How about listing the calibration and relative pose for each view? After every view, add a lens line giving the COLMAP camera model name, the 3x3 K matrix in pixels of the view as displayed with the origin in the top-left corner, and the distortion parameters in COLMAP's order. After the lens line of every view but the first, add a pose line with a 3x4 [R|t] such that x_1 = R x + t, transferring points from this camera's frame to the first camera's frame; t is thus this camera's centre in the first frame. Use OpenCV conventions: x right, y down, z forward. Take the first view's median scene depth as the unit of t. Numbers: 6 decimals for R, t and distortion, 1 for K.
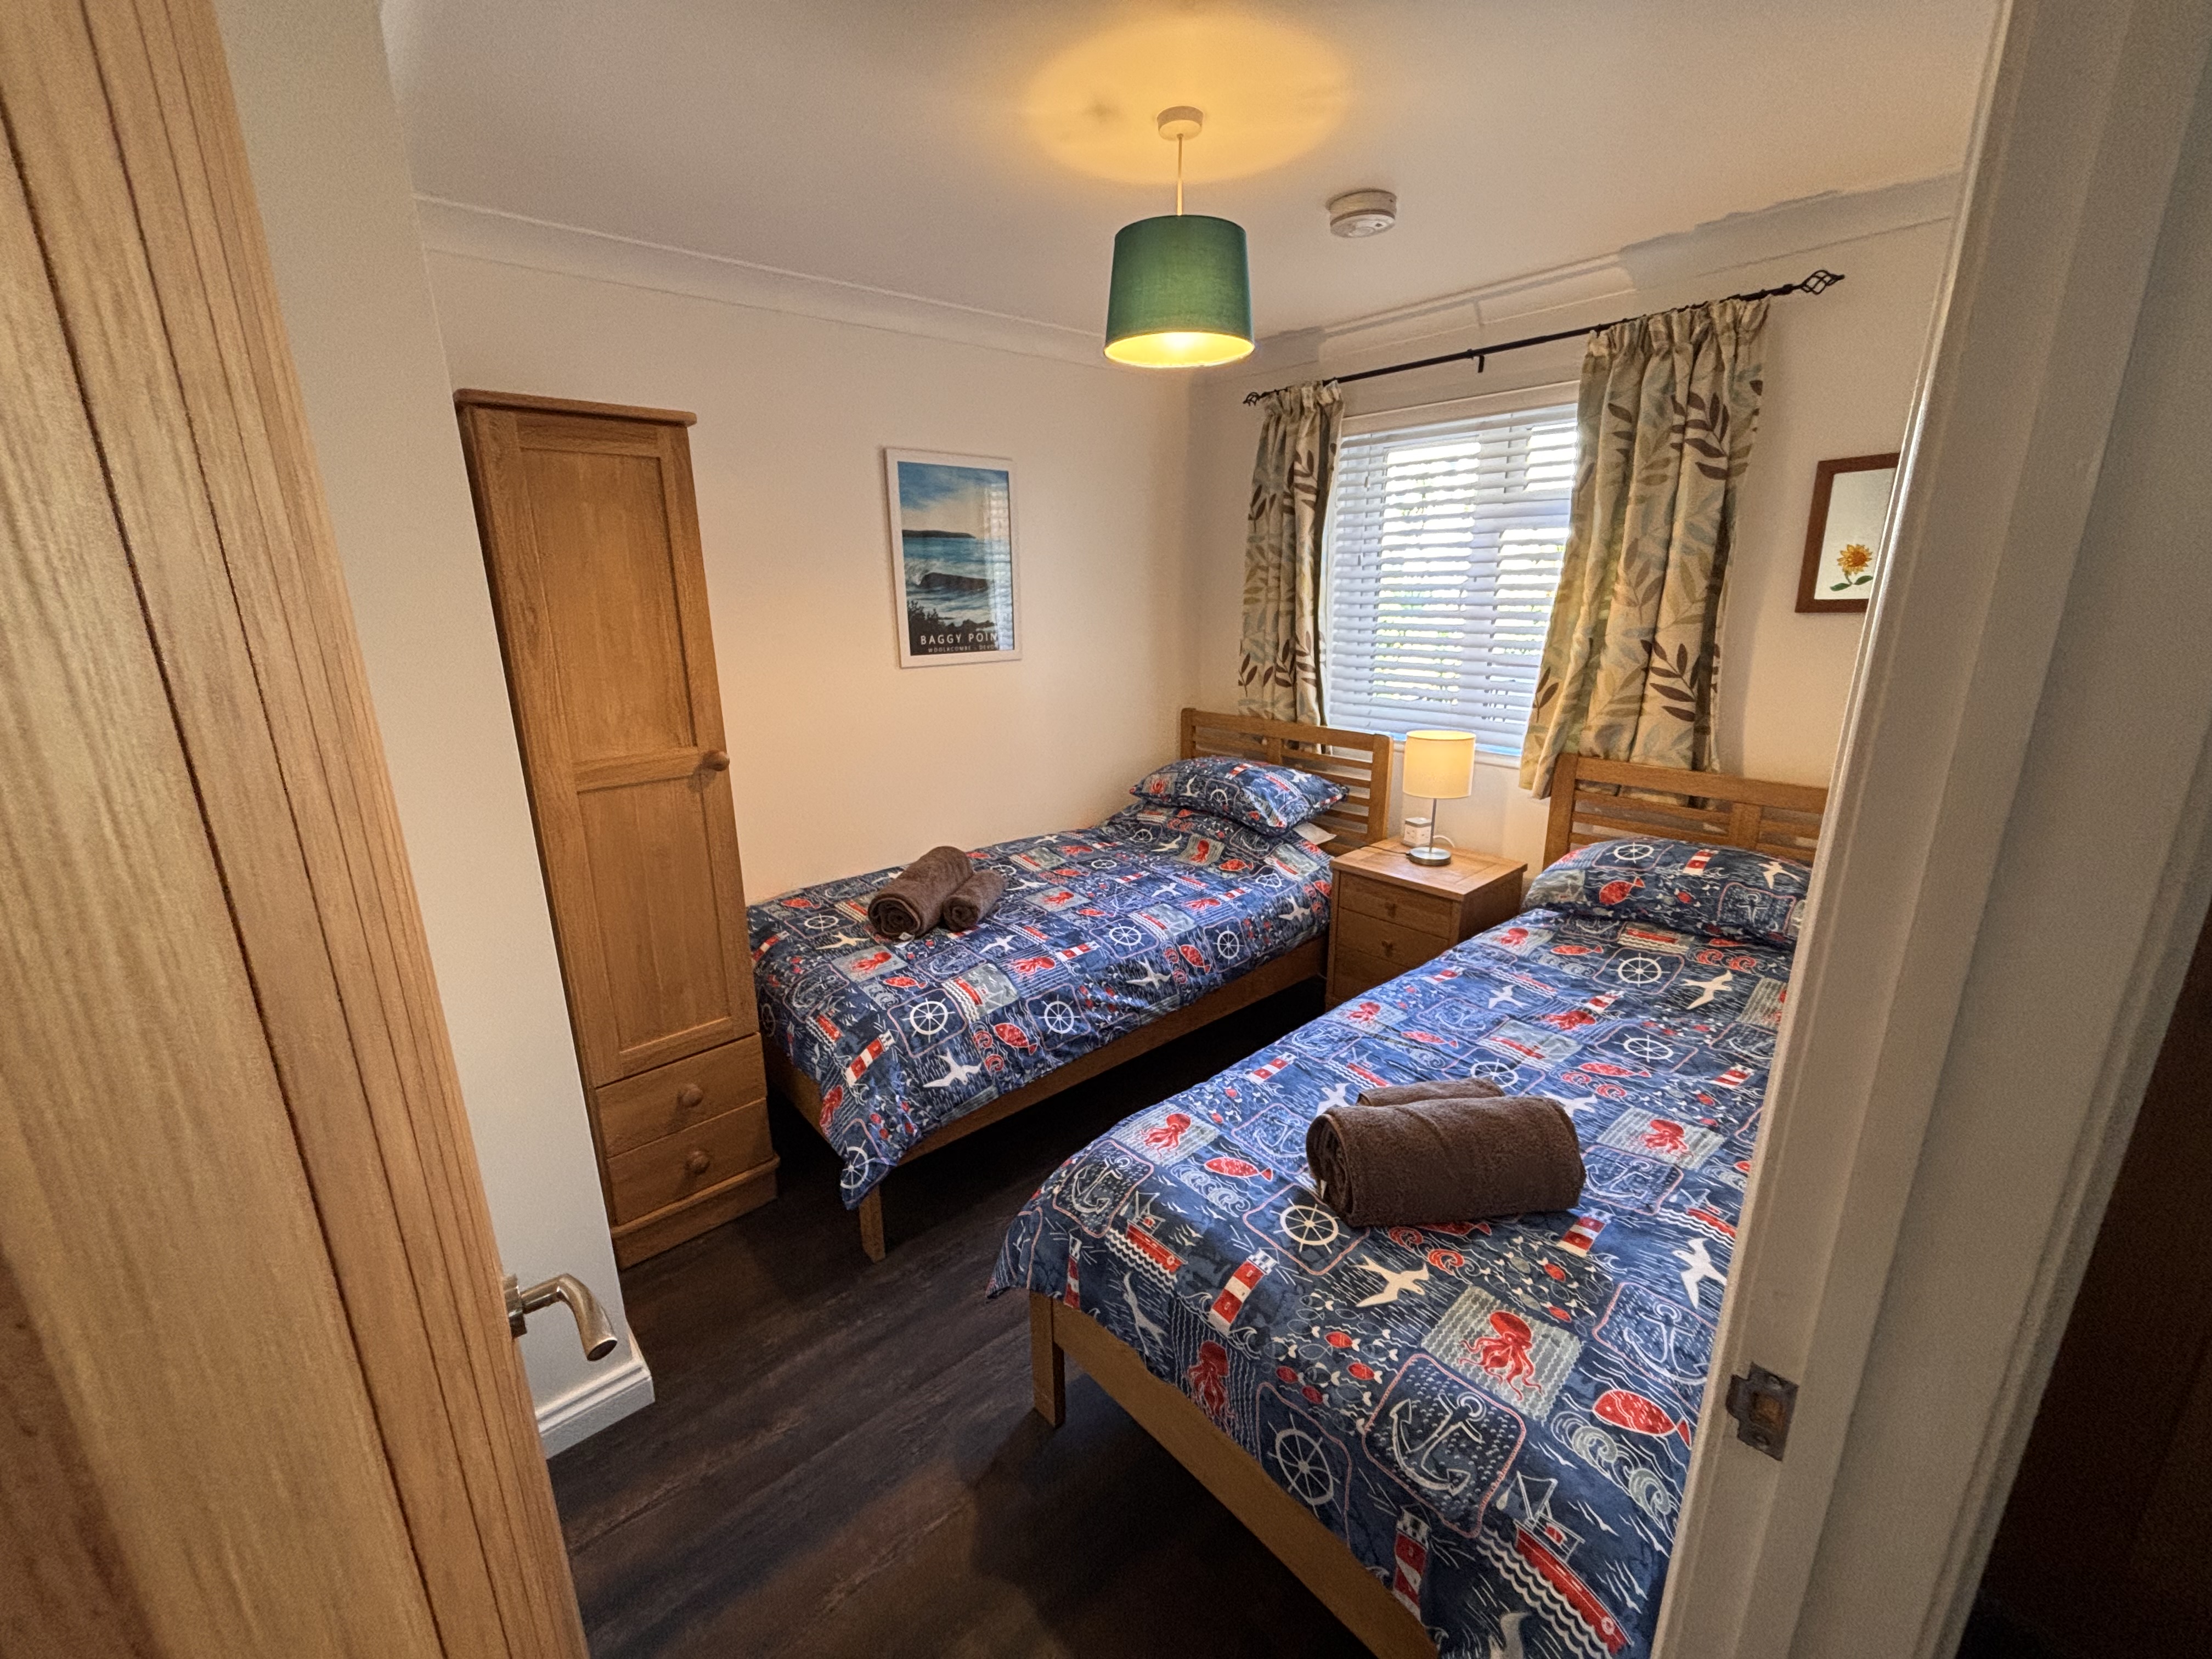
lens RADIAL K [[902.4, 0, 1107.9], [0, 902.4, 819.5], [0, 0, 1]] dist [-0.000098, -0.000273]
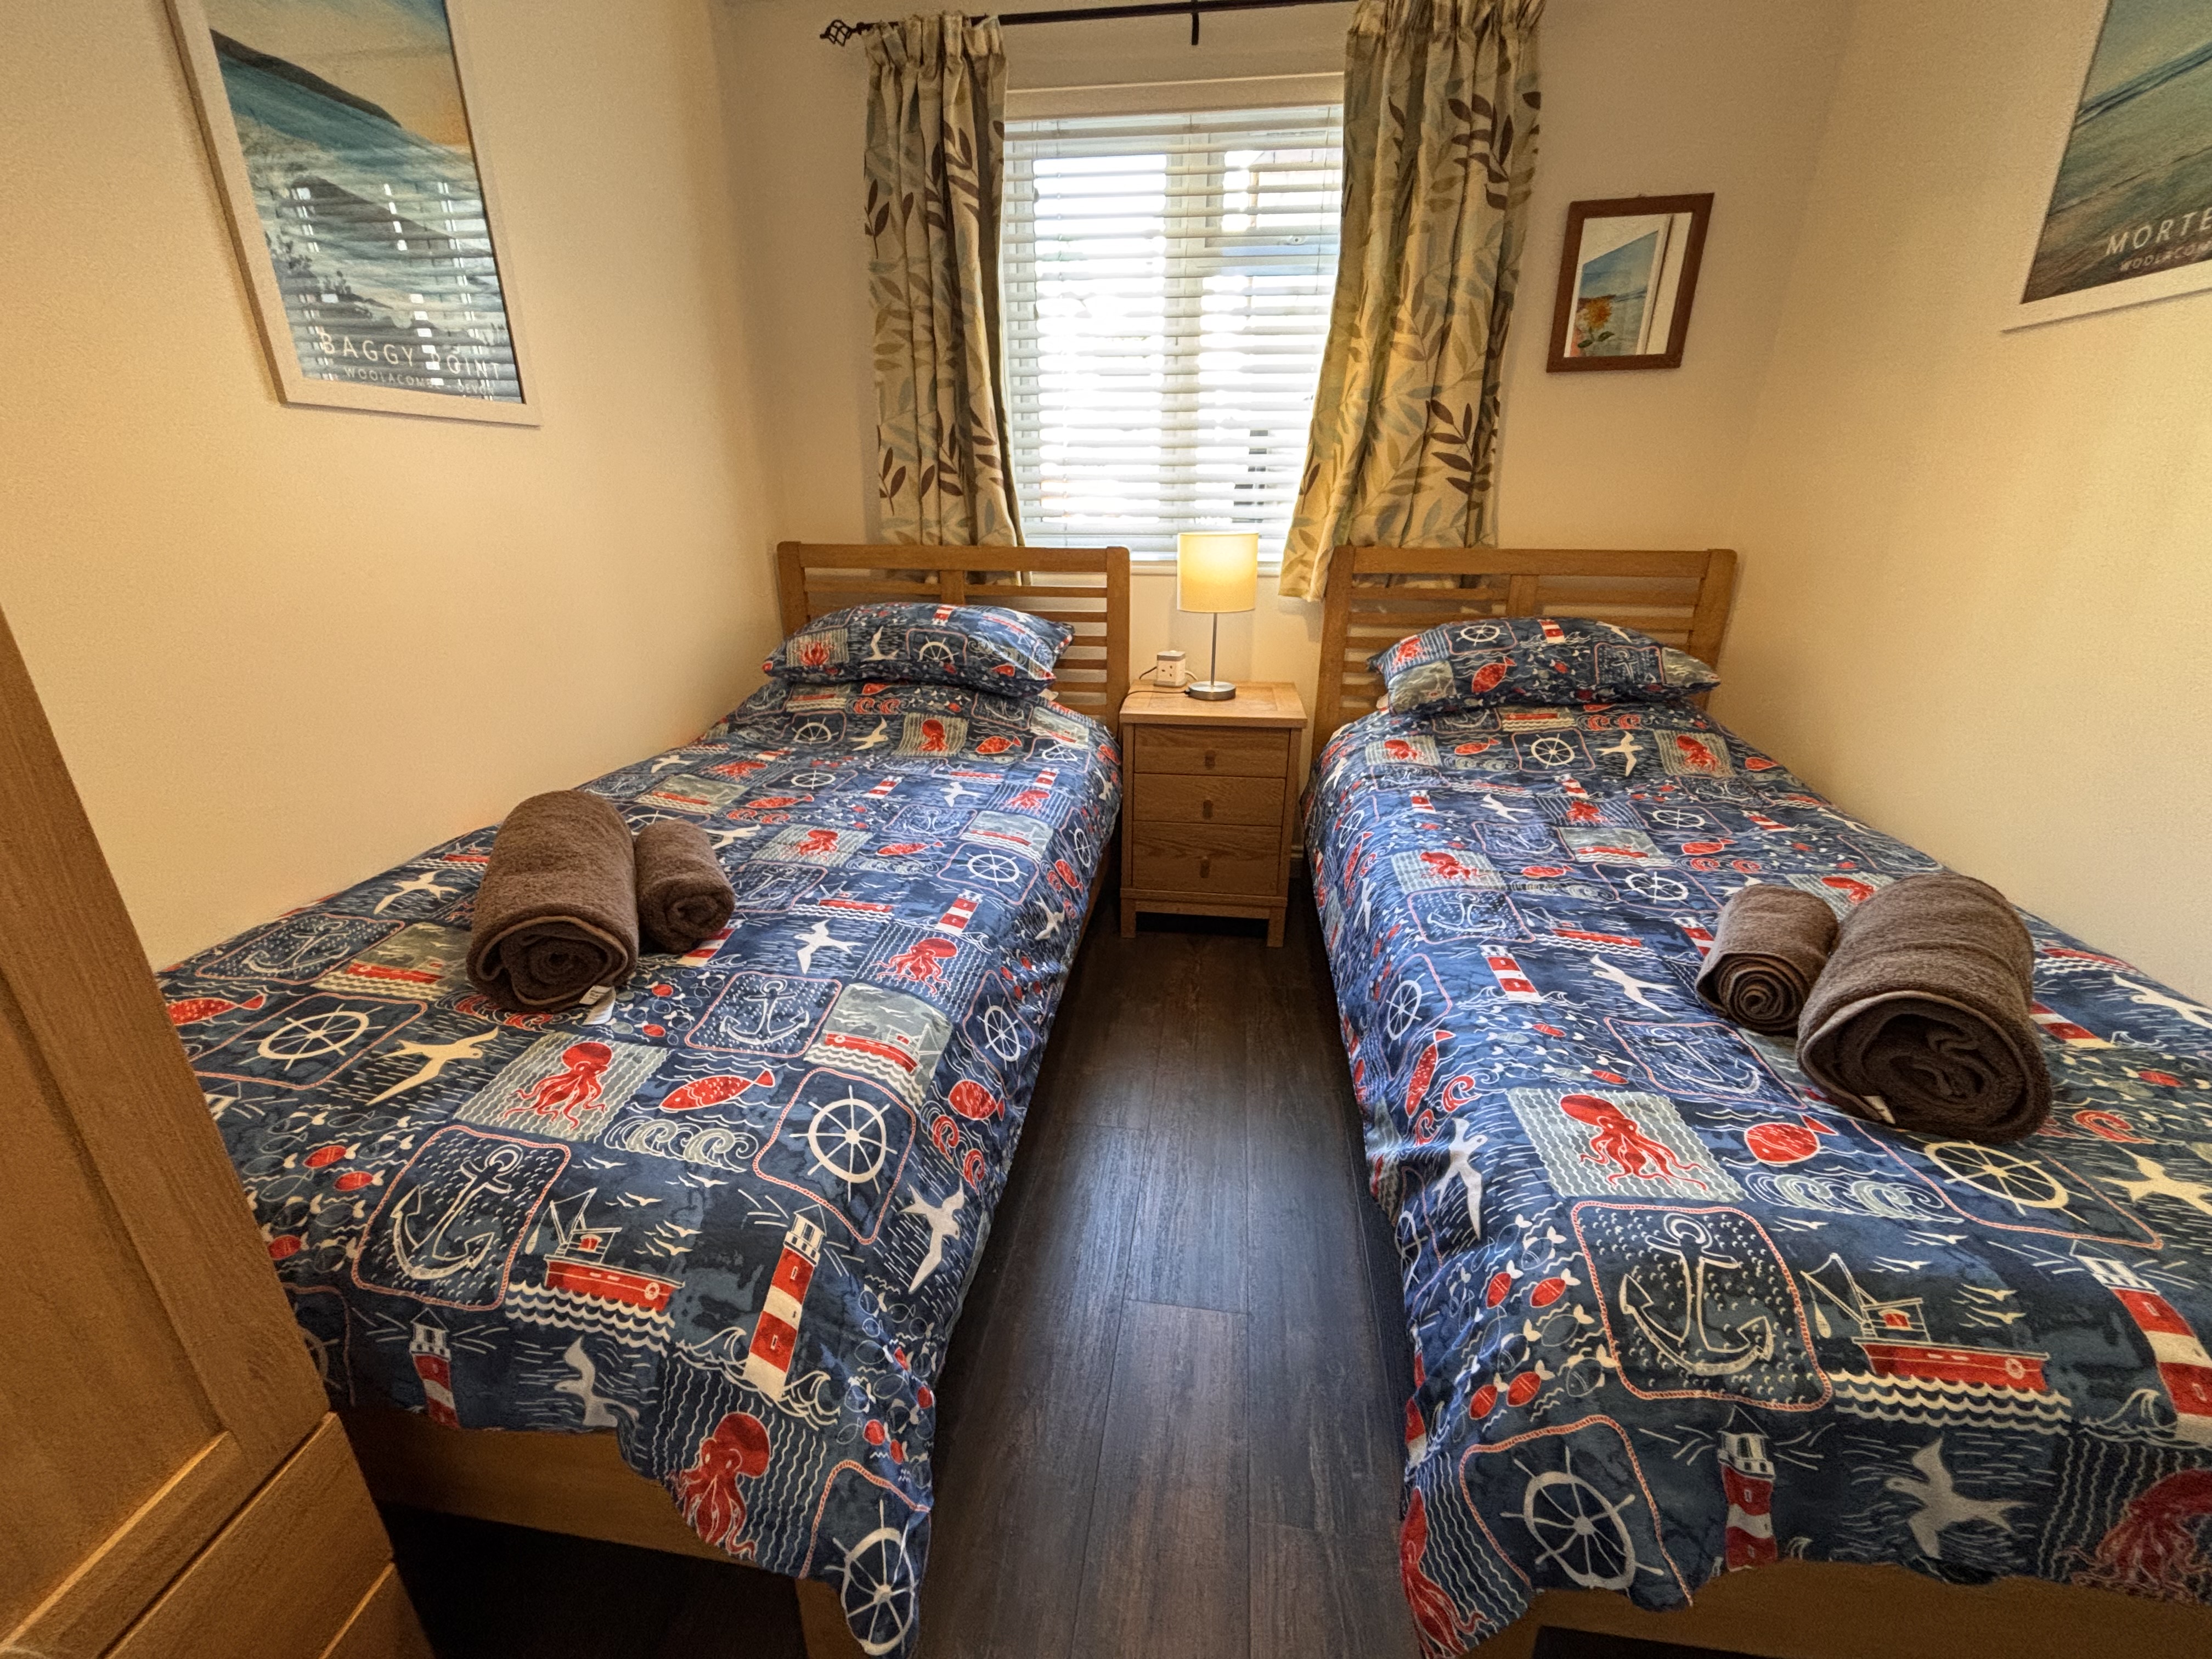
lens RADIAL K [[902.4, 0, 1107.9], [0, 902.4, 819.5], [0, 0, 1]] dist [-0.000098, -0.000273]
pose [[0.749620, -0.219294, 0.624484, -0.285573], [0.161300, 0.975598, 0.148969, 0.021006], [-0.641913, -0.010941, 0.766700, 0.492610]]
